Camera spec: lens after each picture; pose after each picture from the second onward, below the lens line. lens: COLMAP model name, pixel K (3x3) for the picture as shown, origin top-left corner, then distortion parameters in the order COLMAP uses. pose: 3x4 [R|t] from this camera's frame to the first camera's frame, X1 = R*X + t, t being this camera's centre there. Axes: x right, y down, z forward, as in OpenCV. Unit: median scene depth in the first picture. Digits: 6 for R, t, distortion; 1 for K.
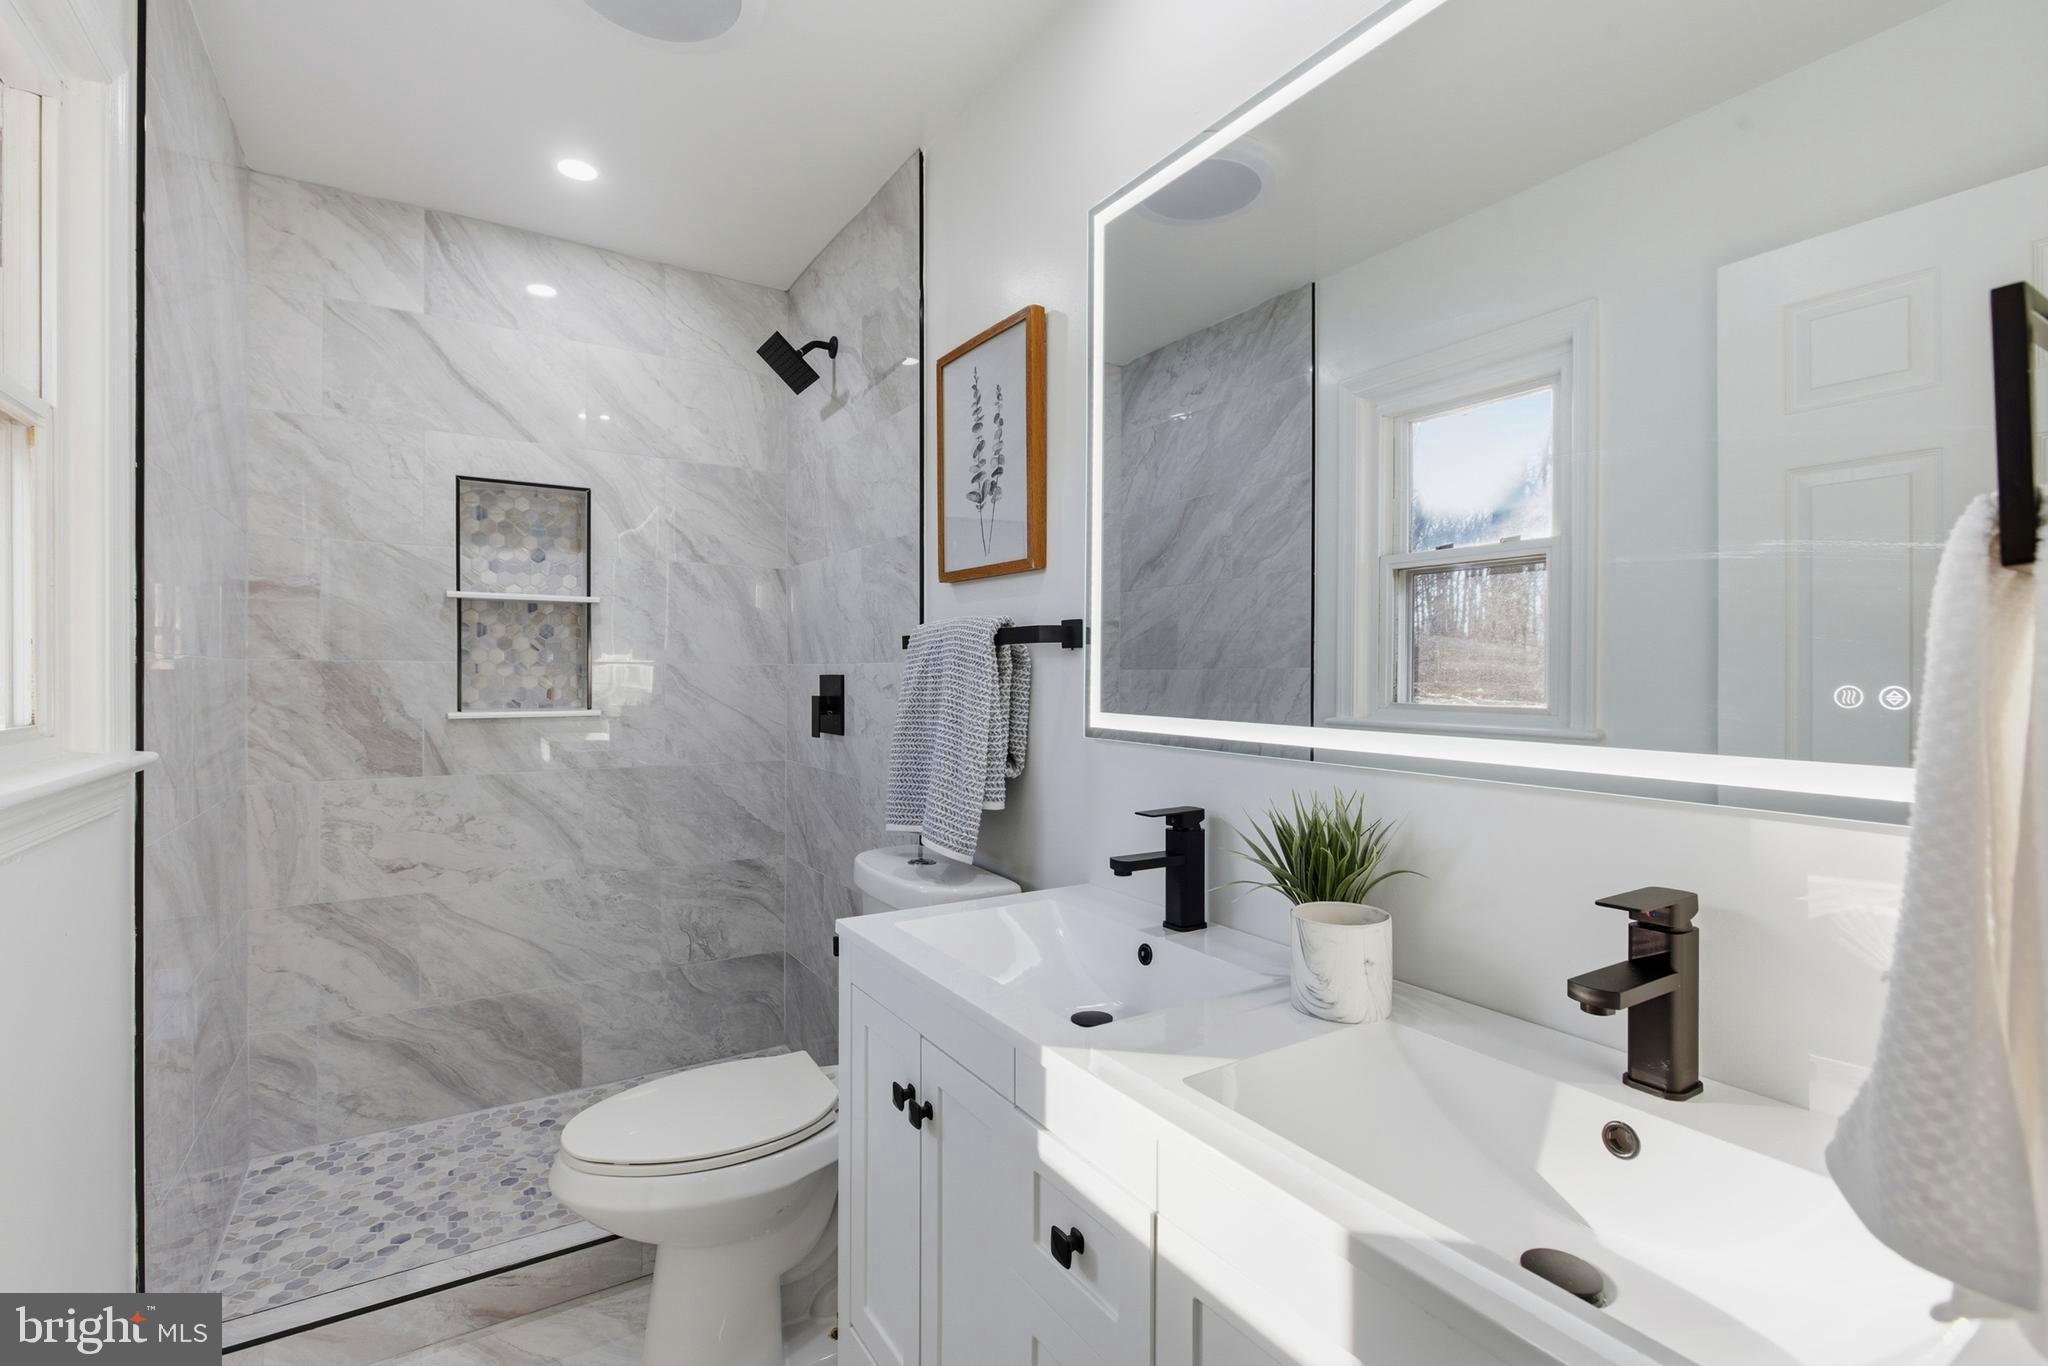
lens RADIAL K [[942.4, 0, 1018.3], [0, 942.4, 677.6], [0, 0, 1]] dist [-0.003974, 0.003917]
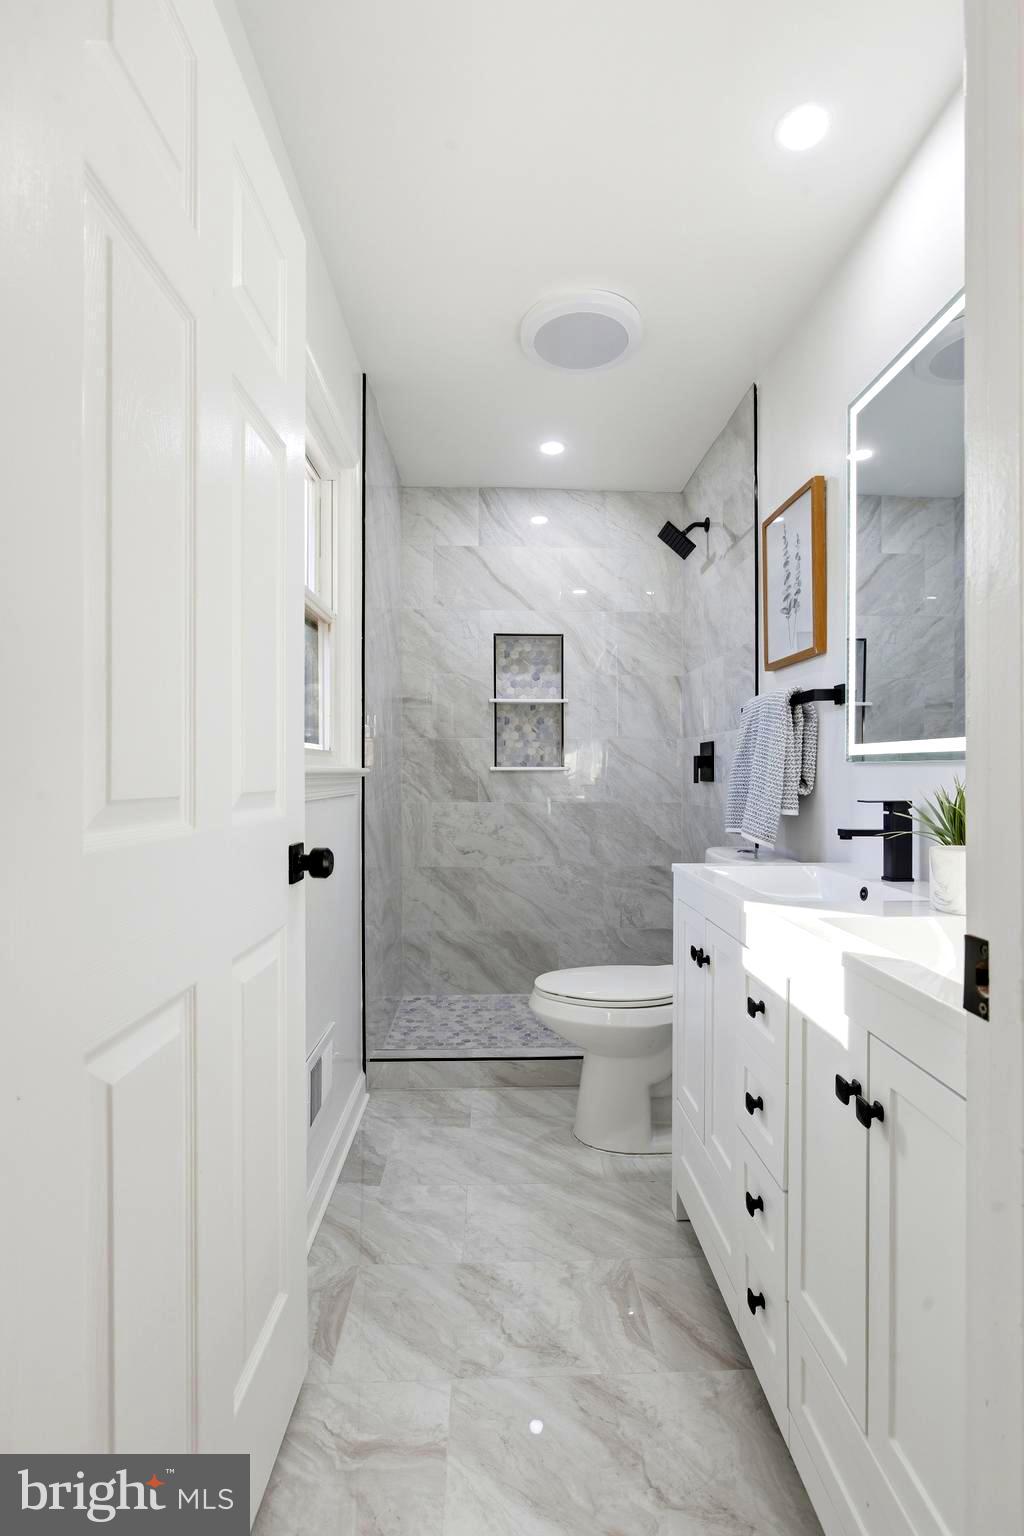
lens RADIAL K [[706.8, 0, 520.4], [0, 706.8, 772.2], [0, 0, 1]] dist [-0.003974, 0.003917]
pose [[0.867439, -0.001299, -0.497541, 0.112101], [0.000258, 0.999998, -0.002160, 0.050537], [0.497543, 0.001745, 0.867438, -0.135459]]
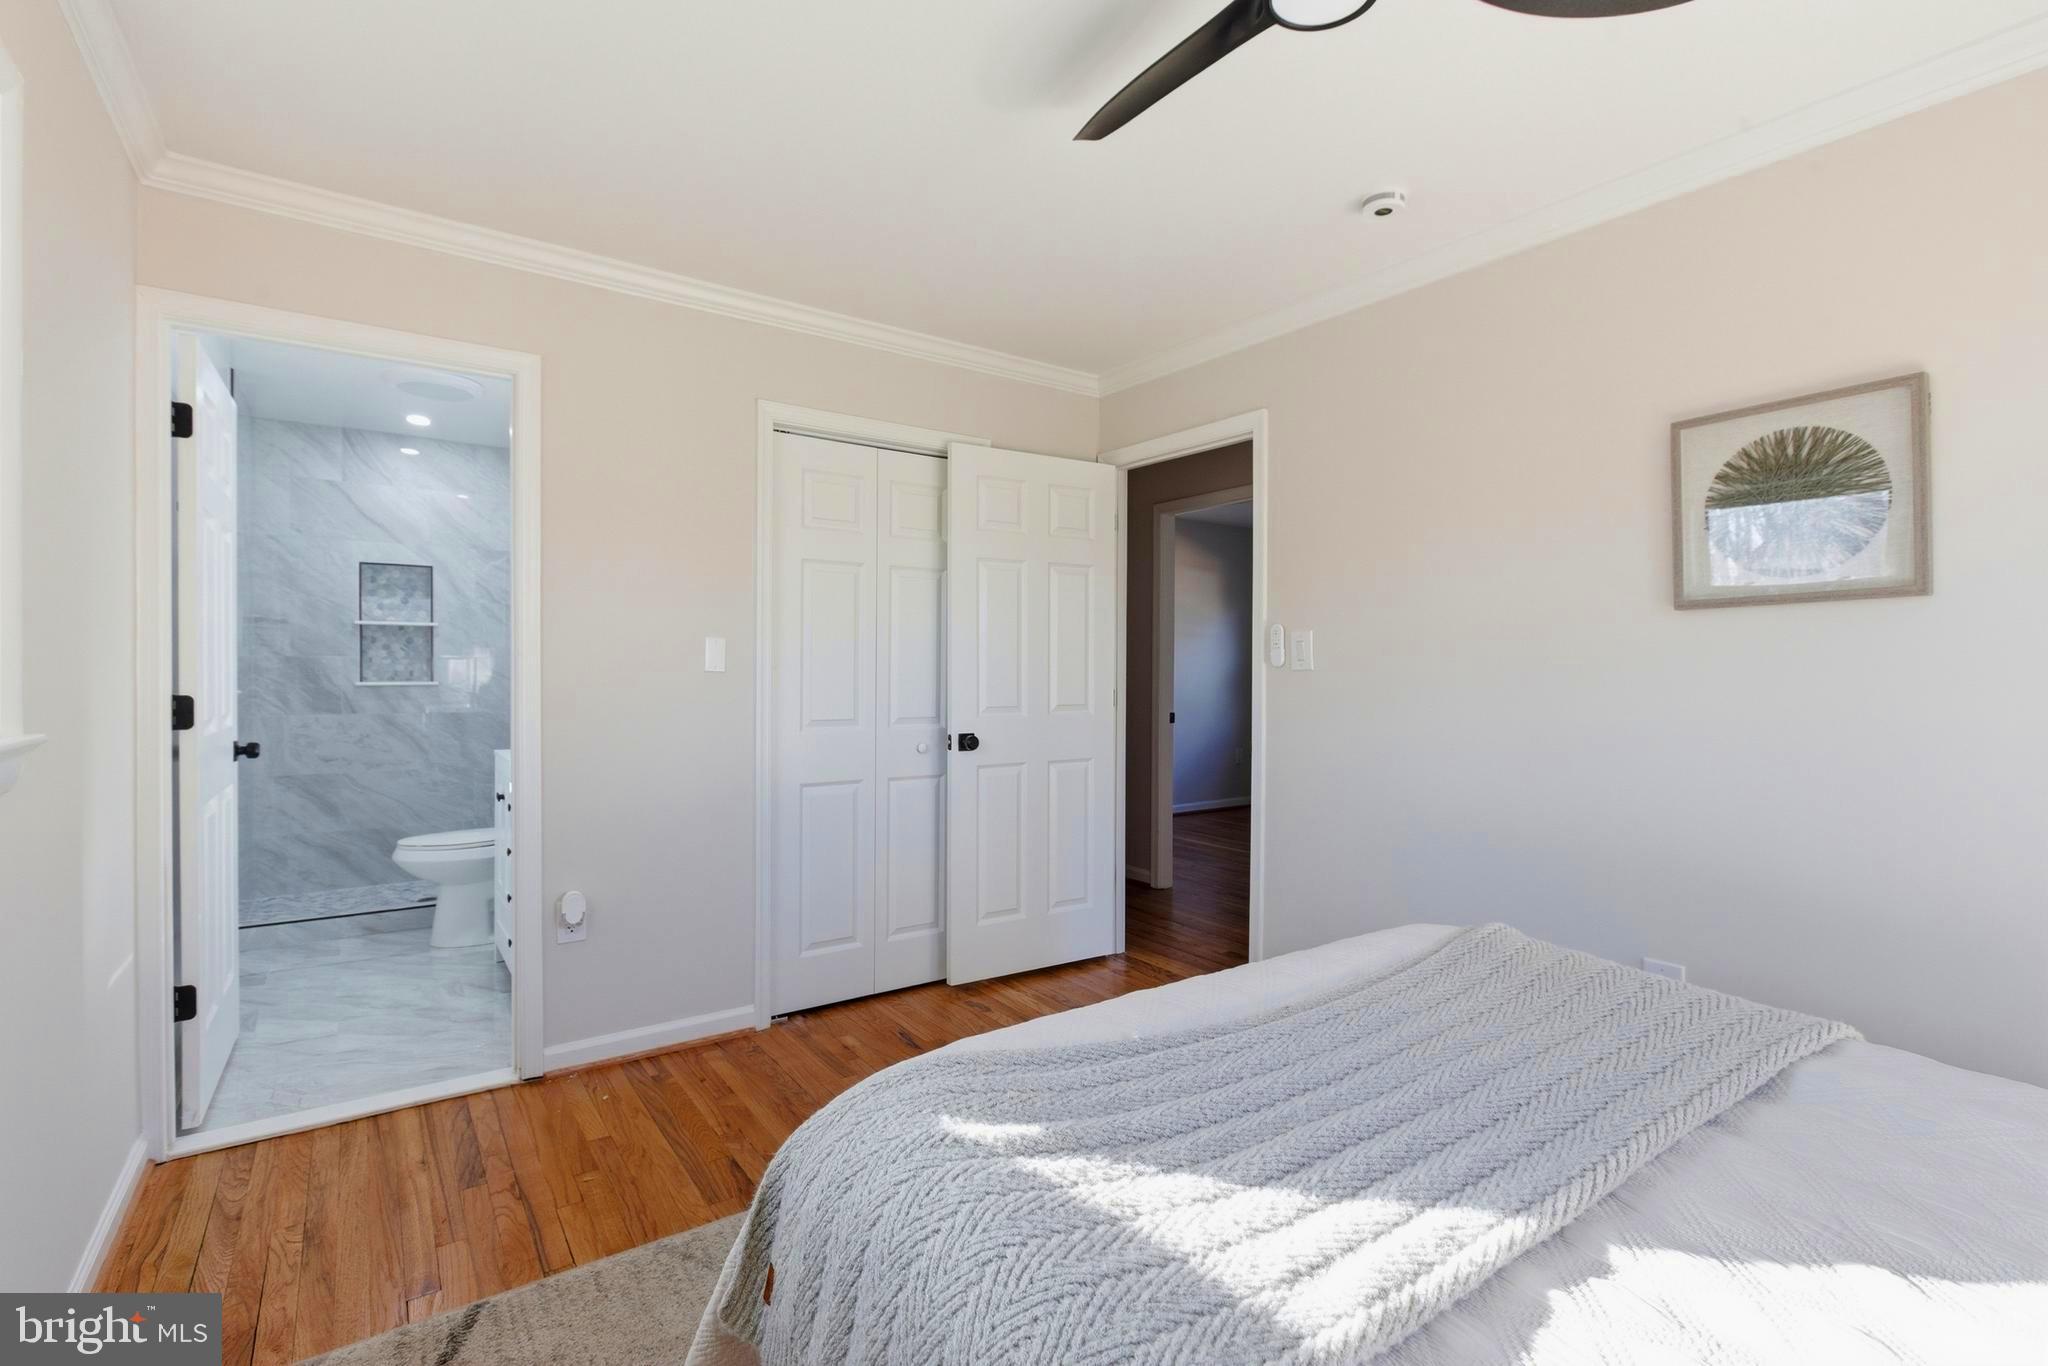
lens RADIAL K [[942.4, 0, 1017.1], [0, 942.4, 675.1], [0, 0, 1]] dist [-0.003974, 0.003917]
pose [[0.998279, 0.003498, 0.058545, 0.676677], [-0.003960, 0.999962, 0.007768, 0.001073], [-0.058516, -0.007987, 0.998255, -1.071508]]
